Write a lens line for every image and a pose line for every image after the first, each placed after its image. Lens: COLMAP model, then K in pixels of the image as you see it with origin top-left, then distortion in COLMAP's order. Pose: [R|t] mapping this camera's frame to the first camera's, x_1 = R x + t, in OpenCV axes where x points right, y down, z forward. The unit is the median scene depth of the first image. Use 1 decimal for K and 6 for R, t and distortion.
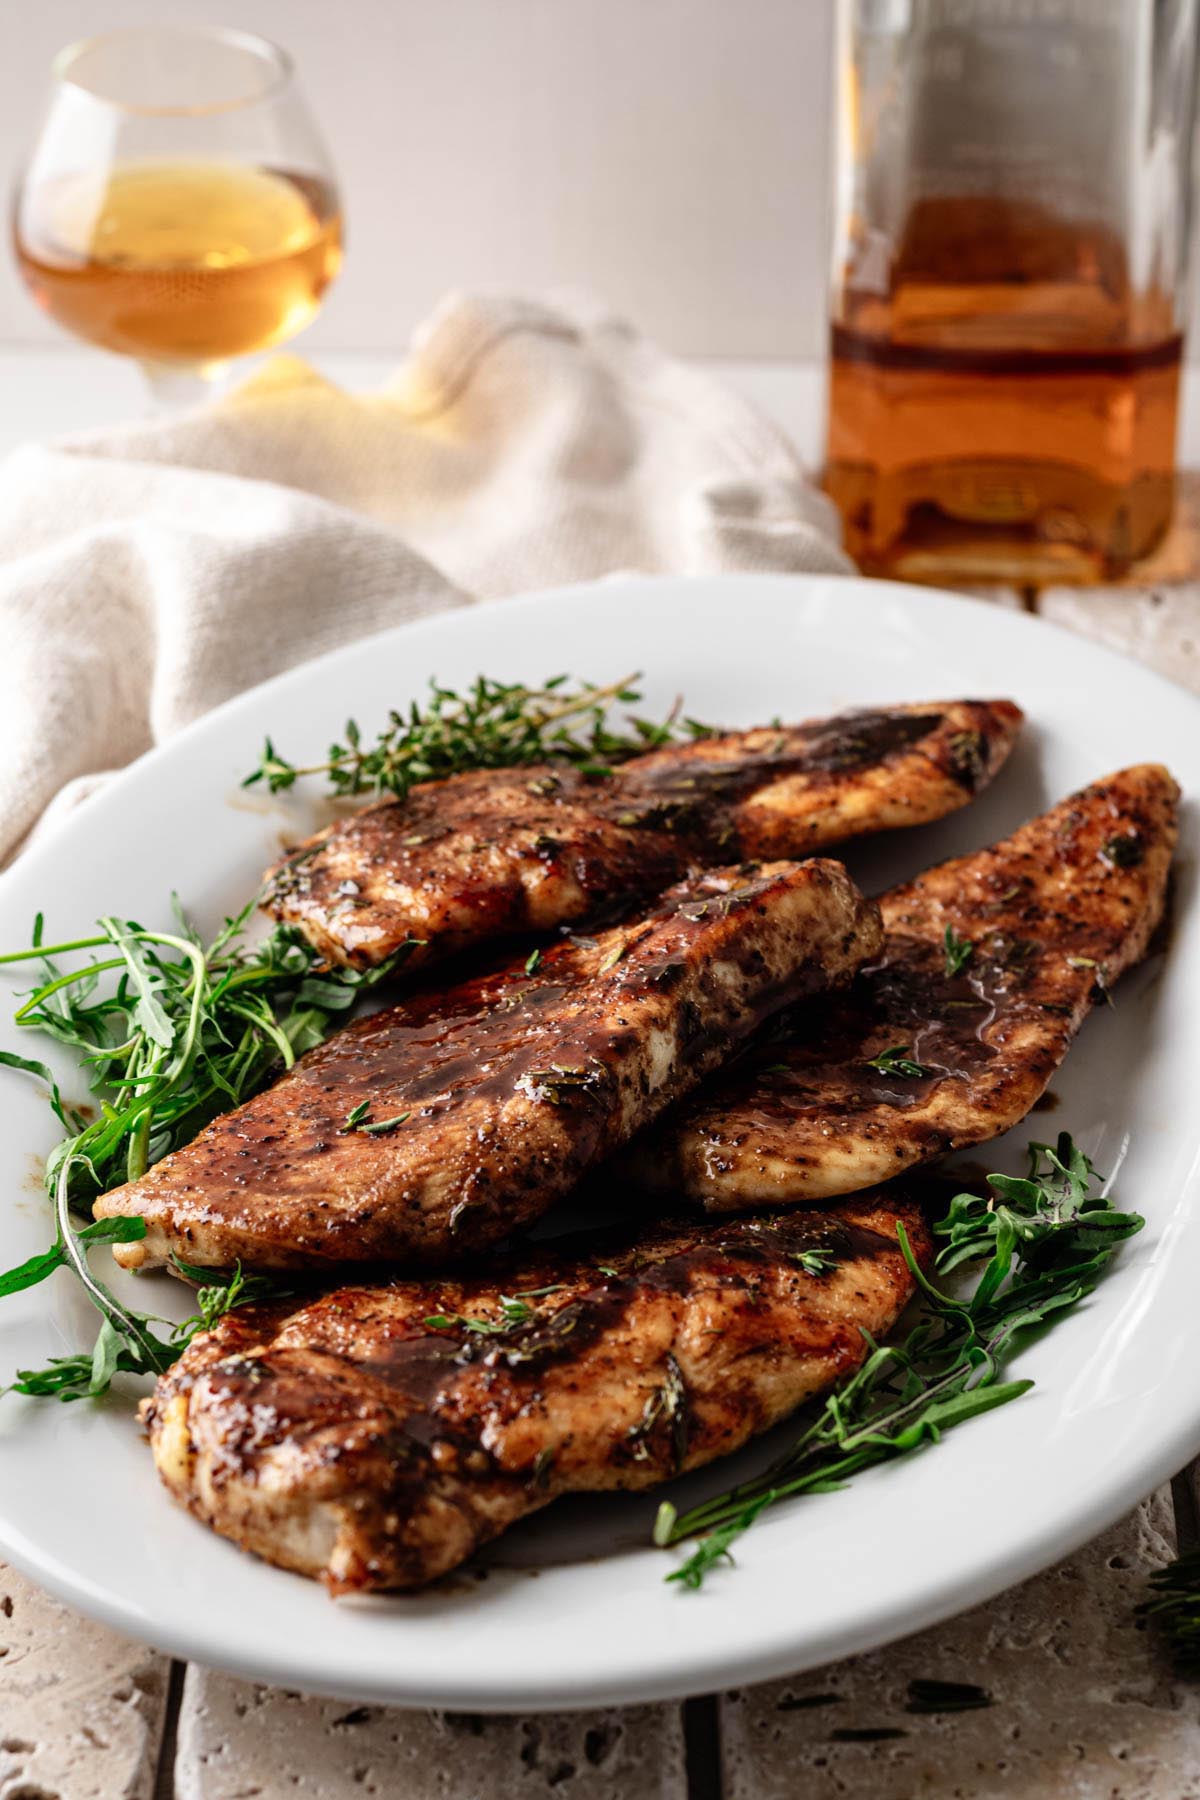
lens RADIAL K [[4559.9, 0, 647.2], [0, 4559.9, 1028.6], [0, 0, 1]] dist [-0.058450, 0.017597]
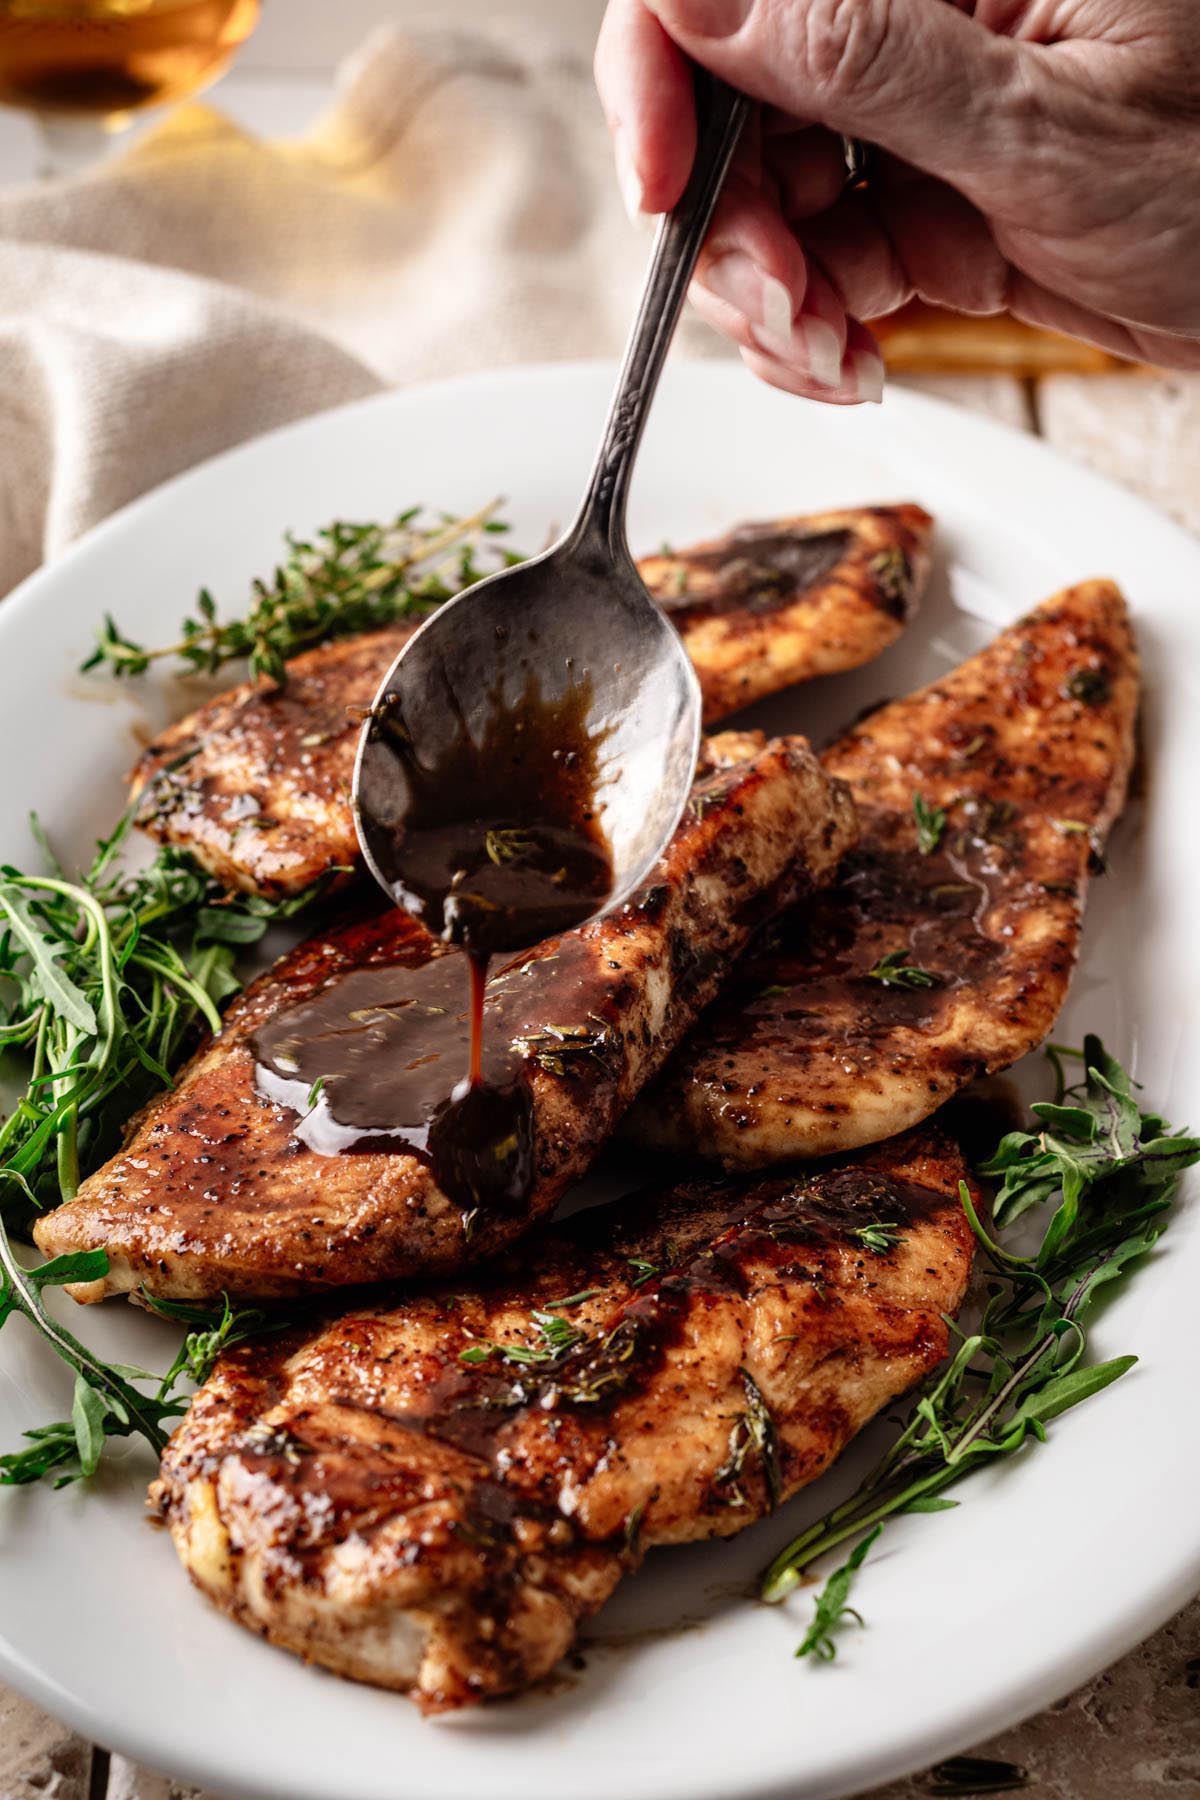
lens RADIAL K [[4559.9, 0, 647.2], [0, 4559.9, 1028.6], [0, 0, 1]] dist [-0.058450, 0.017597]
pose [[0.988243, -0.079839, 0.130391, -0.115318], [0.064440, 0.990882, 0.118327, -0.093344], [-0.138649, -0.108534, 0.984376, 0.135493]]
